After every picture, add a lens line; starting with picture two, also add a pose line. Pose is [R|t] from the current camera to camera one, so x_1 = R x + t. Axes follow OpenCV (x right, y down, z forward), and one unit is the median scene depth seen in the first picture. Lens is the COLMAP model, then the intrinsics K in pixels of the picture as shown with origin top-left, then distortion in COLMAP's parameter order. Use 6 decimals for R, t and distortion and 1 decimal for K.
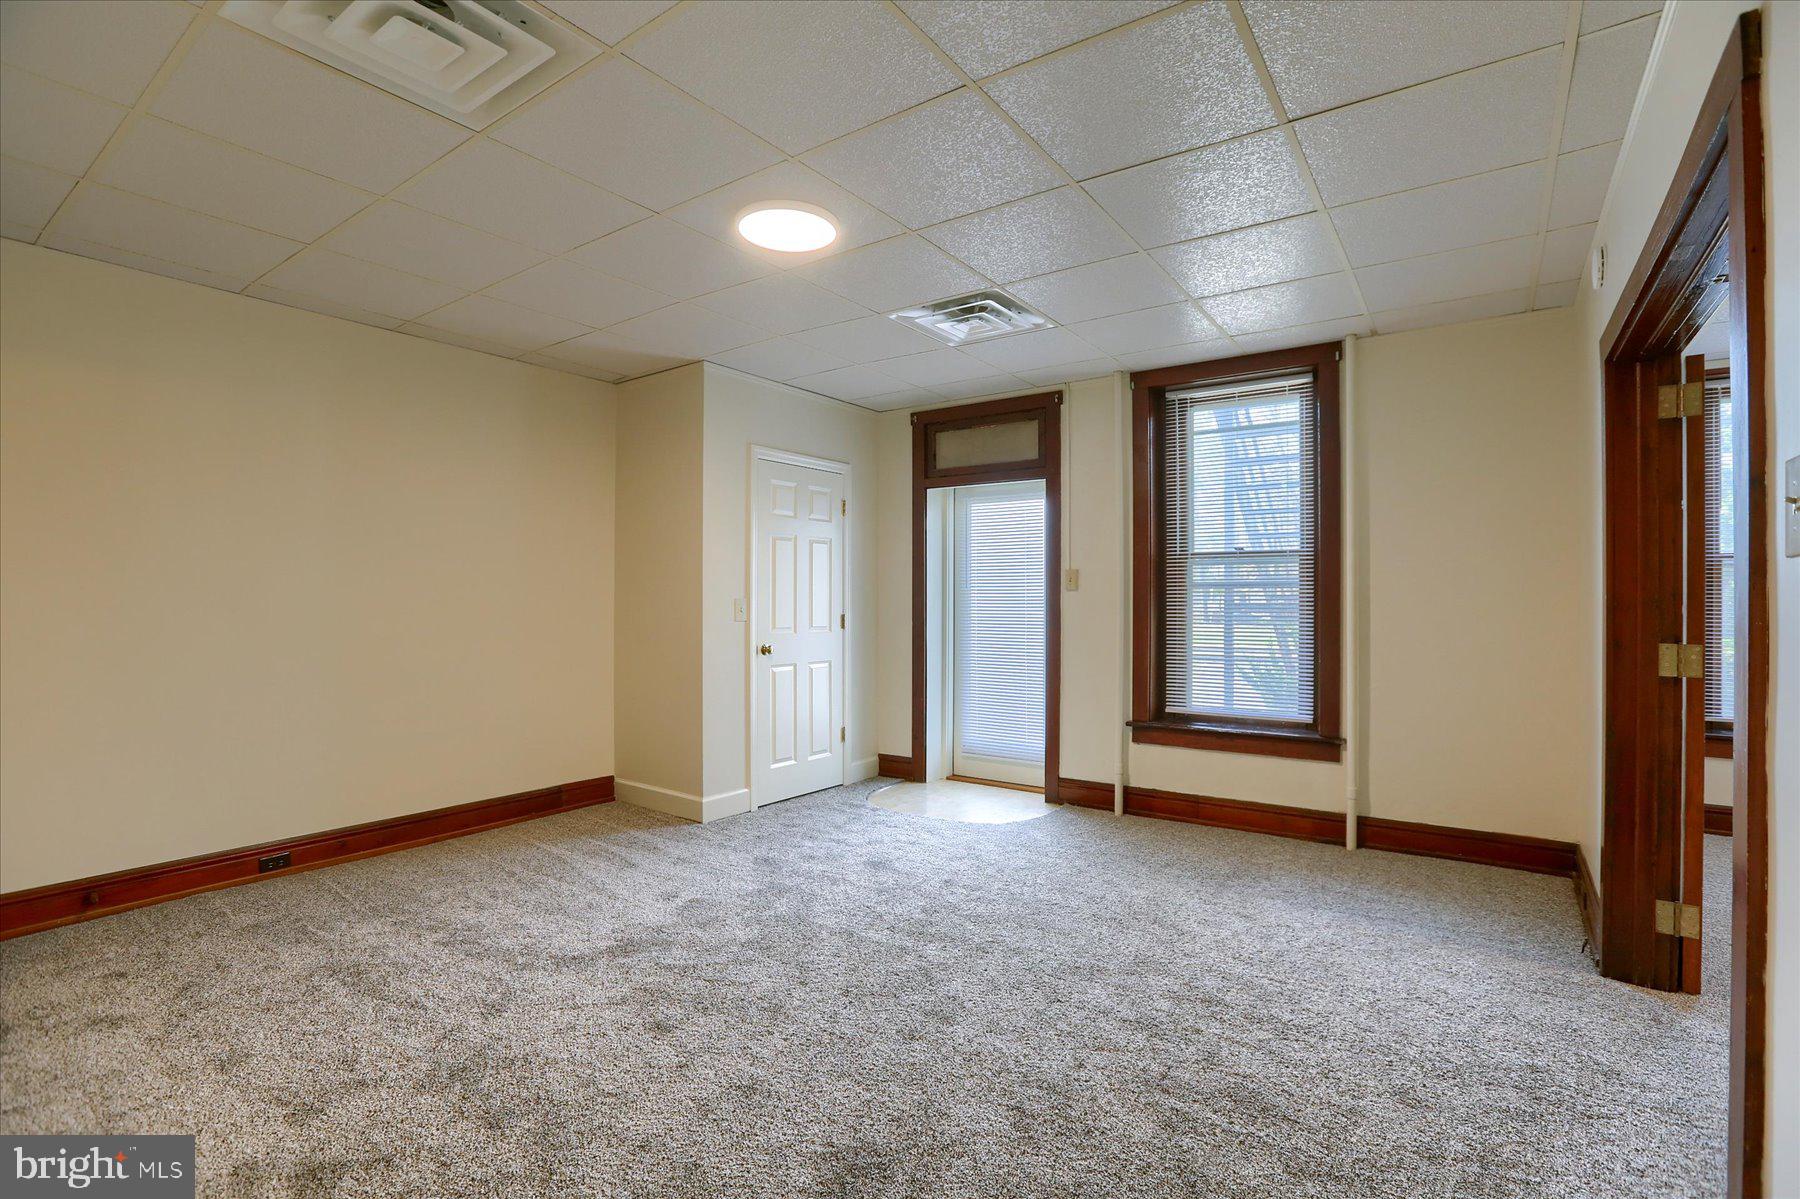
lens RADIAL K [[821.2, 0, 924.2], [0, 821.2, 603.4], [0, 0, 1]] dist [-0.035787, 0.018325]
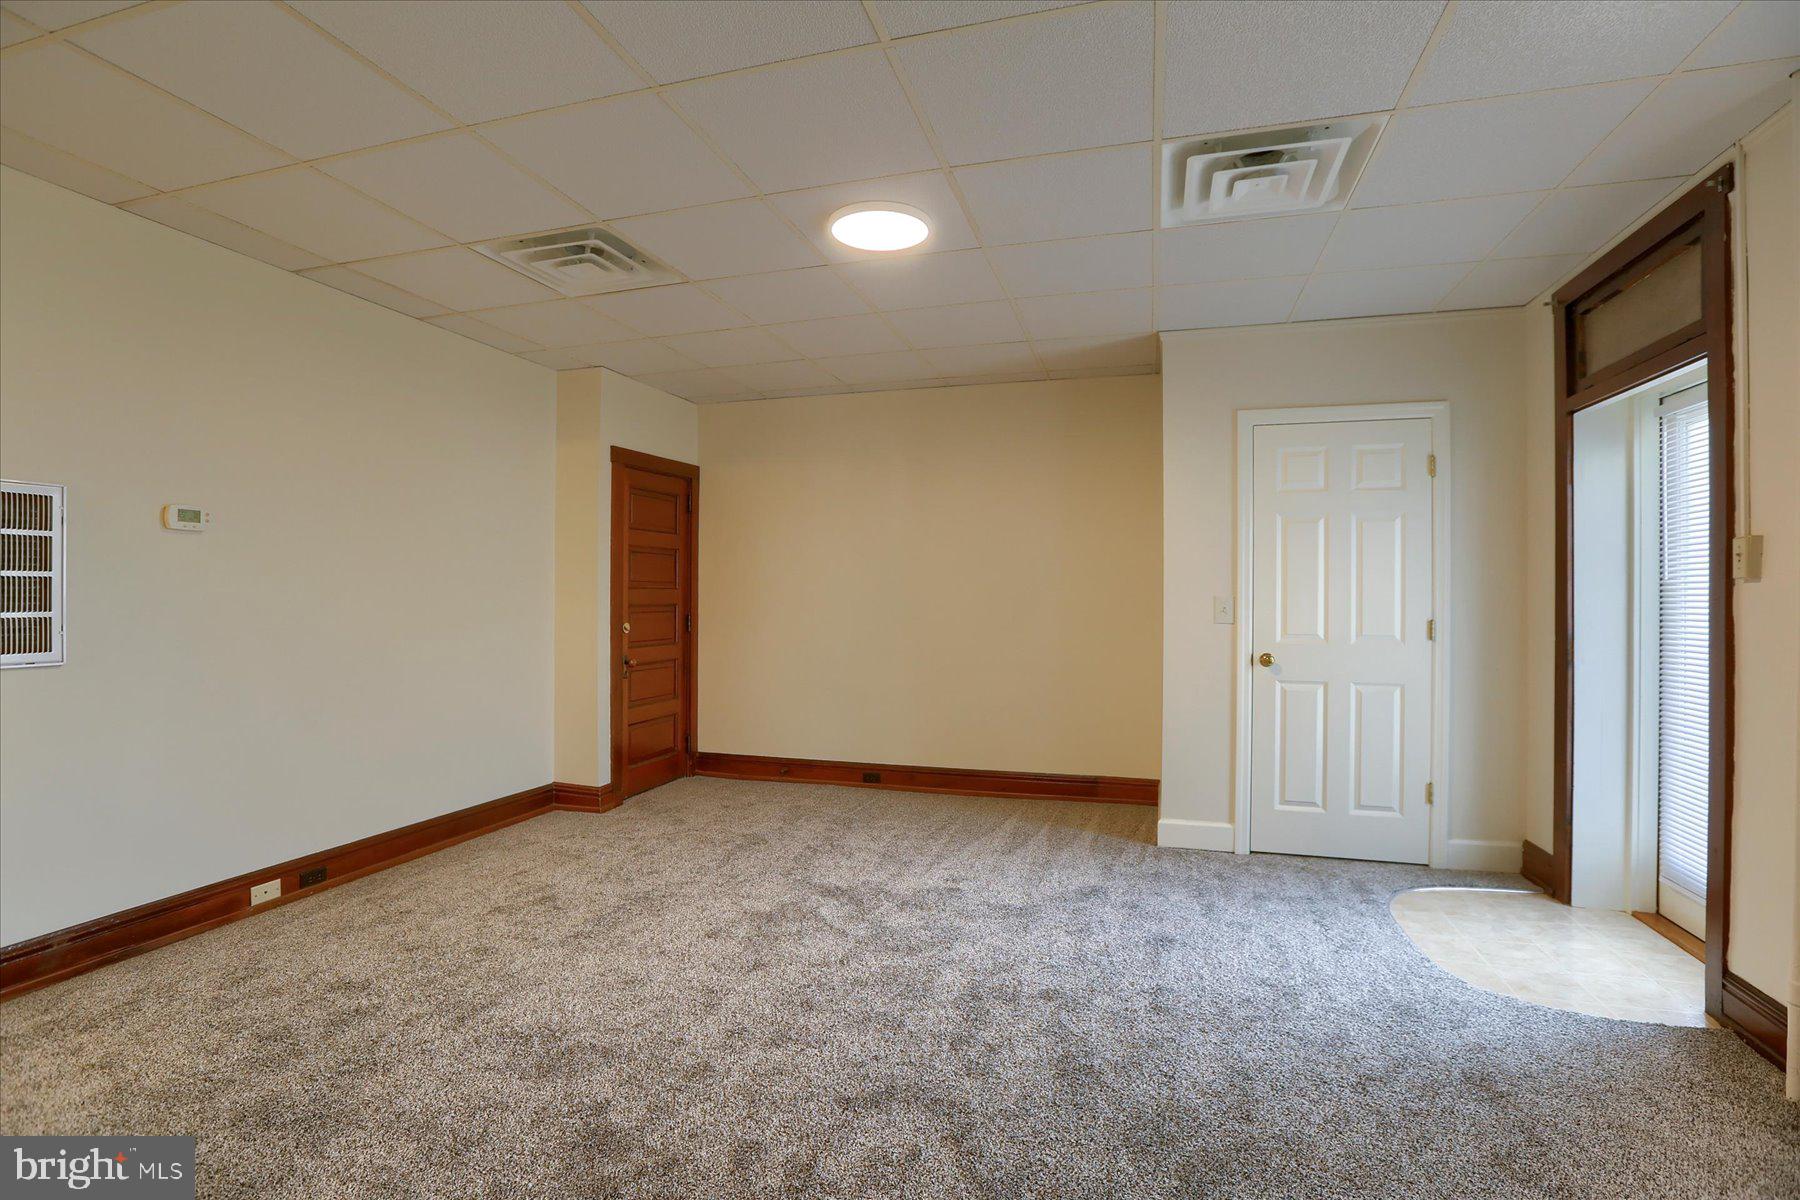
lens RADIAL K [[847.7, 0, 900.9], [0, 847.7, 597.5], [0, 0, 1]] dist [-0.060551, 0.028702]
pose [[0.317965, -0.000110, -0.948103, 0.497385], [-0.002891, 0.999995, -0.001086, -0.004303], [0.948098, 0.003086, 0.317963, 0.414257]]
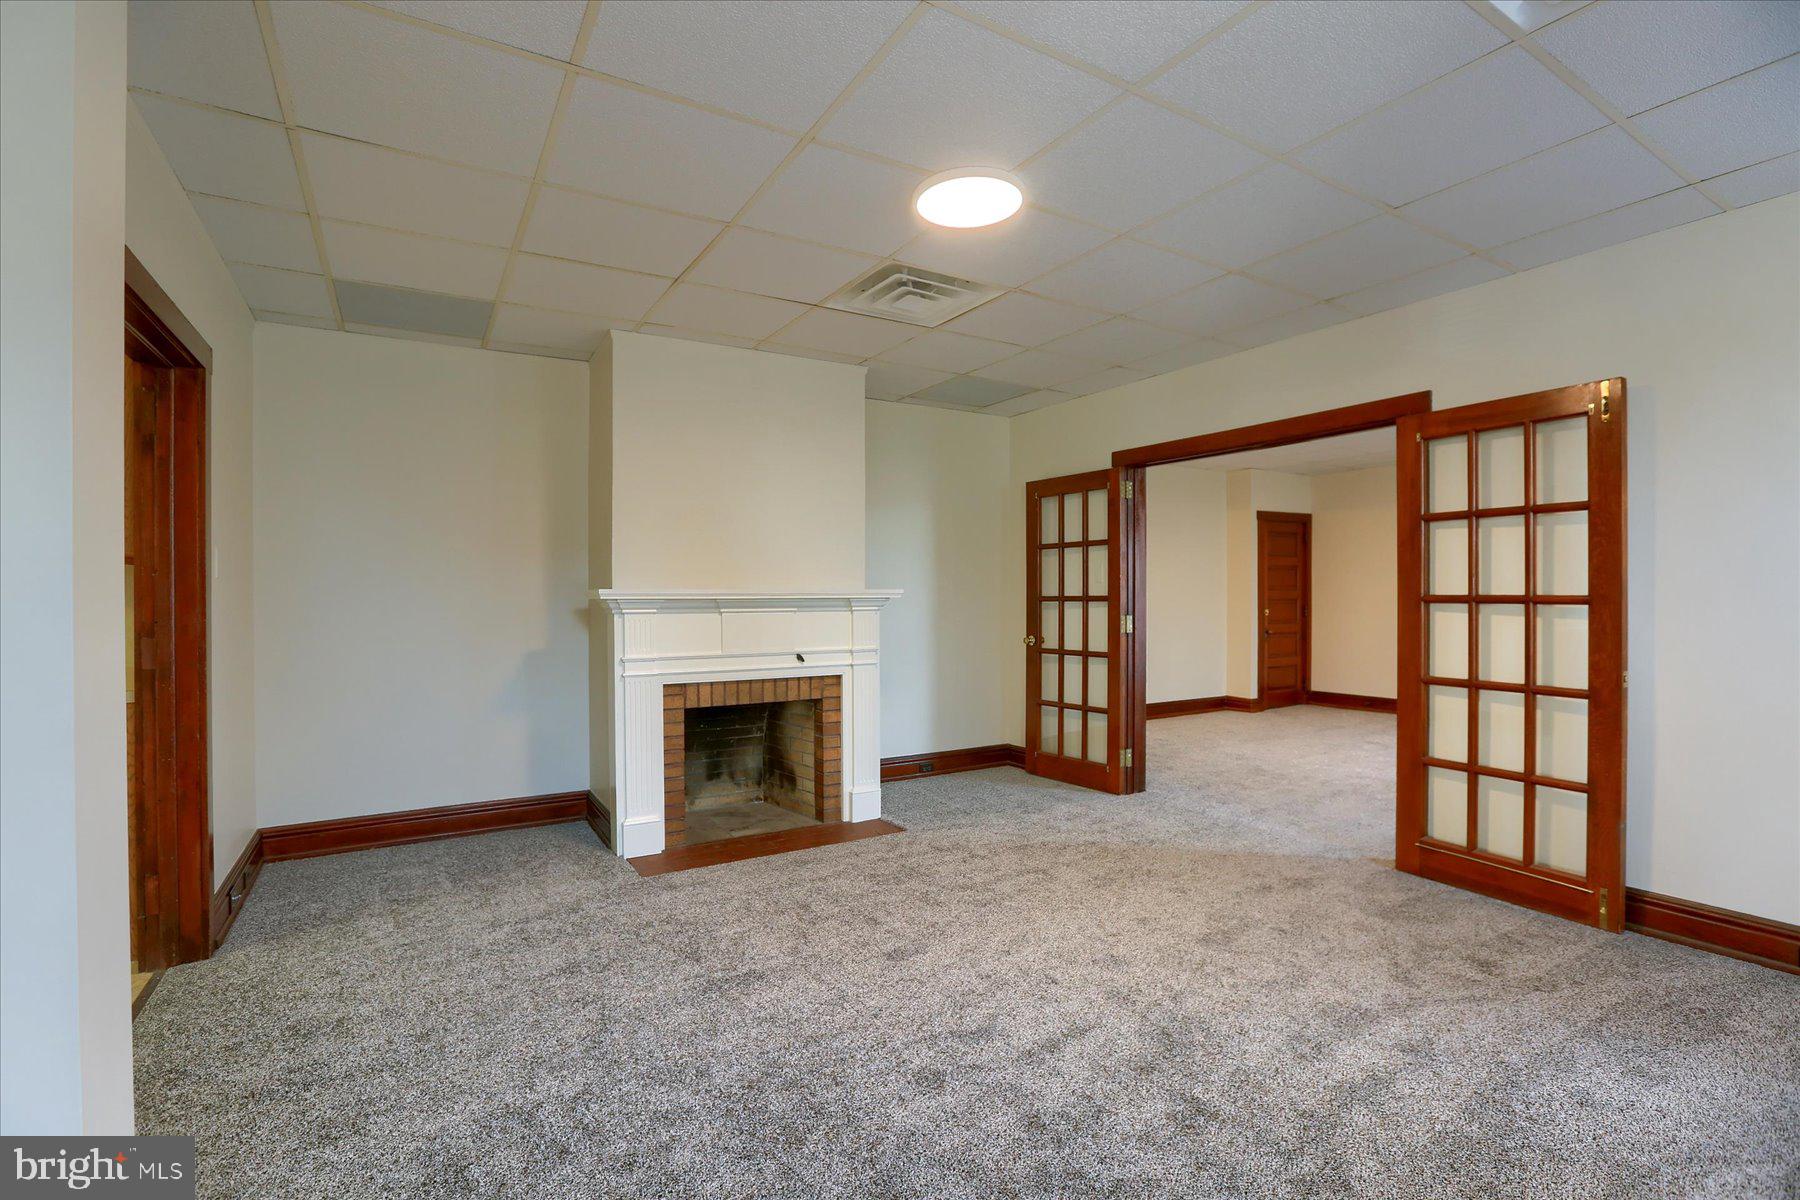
lens RADIAL K [[847.7, 0, 900.9], [0, 847.7, 597.5], [0, 0, 1]] dist [-0.060551, 0.028702]
pose [[-0.386636, 0.000679, -0.922232, 1.420315], [0.000318, 1.000000, 0.000603, 0.000228], [0.922232, -0.000060, -0.386636, 0.395441]]
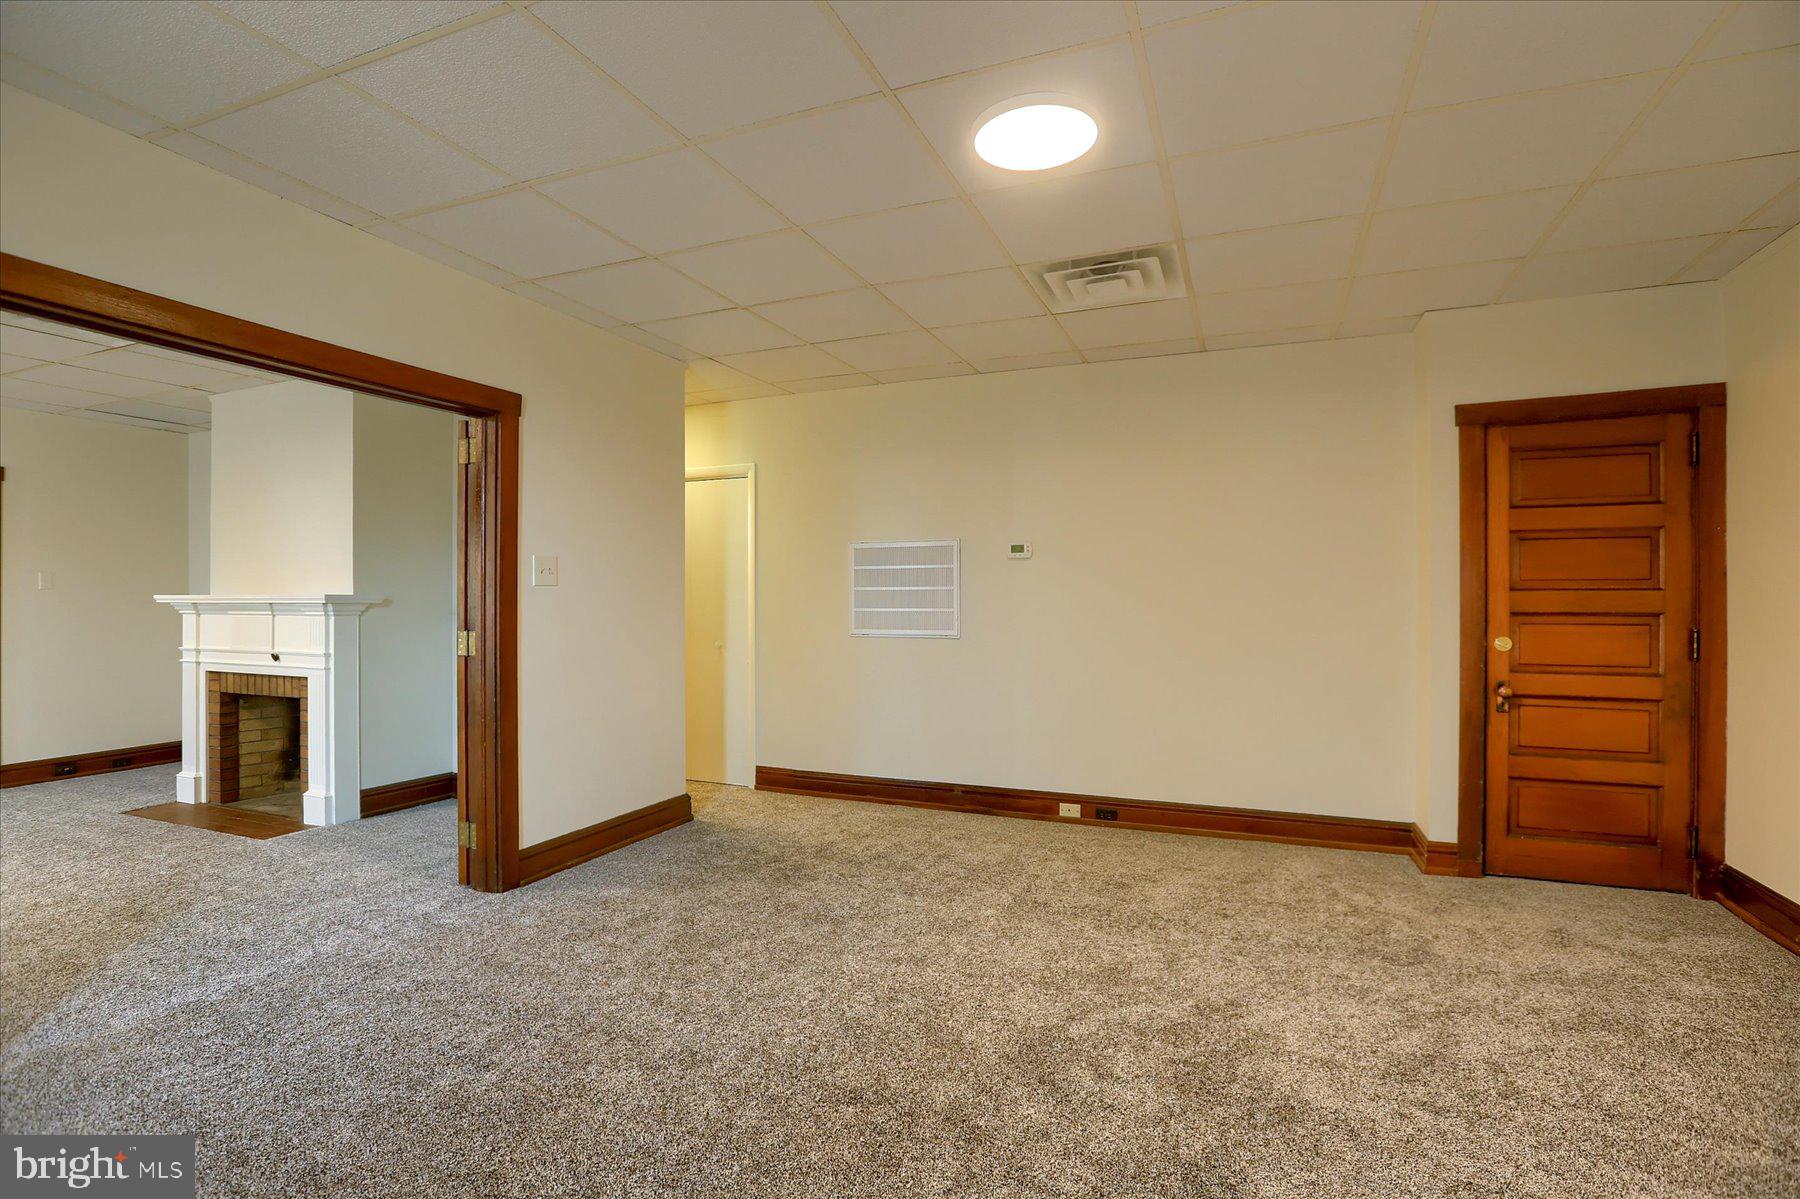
lens RADIAL K [[847.7, 0, 900.9], [0, 847.7, 597.0], [0, 0, 1]] dist [-0.060551, 0.028702]
pose [[-0.975973, -0.004508, -0.217847, 0.089749], [-0.004037, 0.999988, -0.002608, -0.004883], [0.217856, -0.001666, -0.975980, 1.052295]]
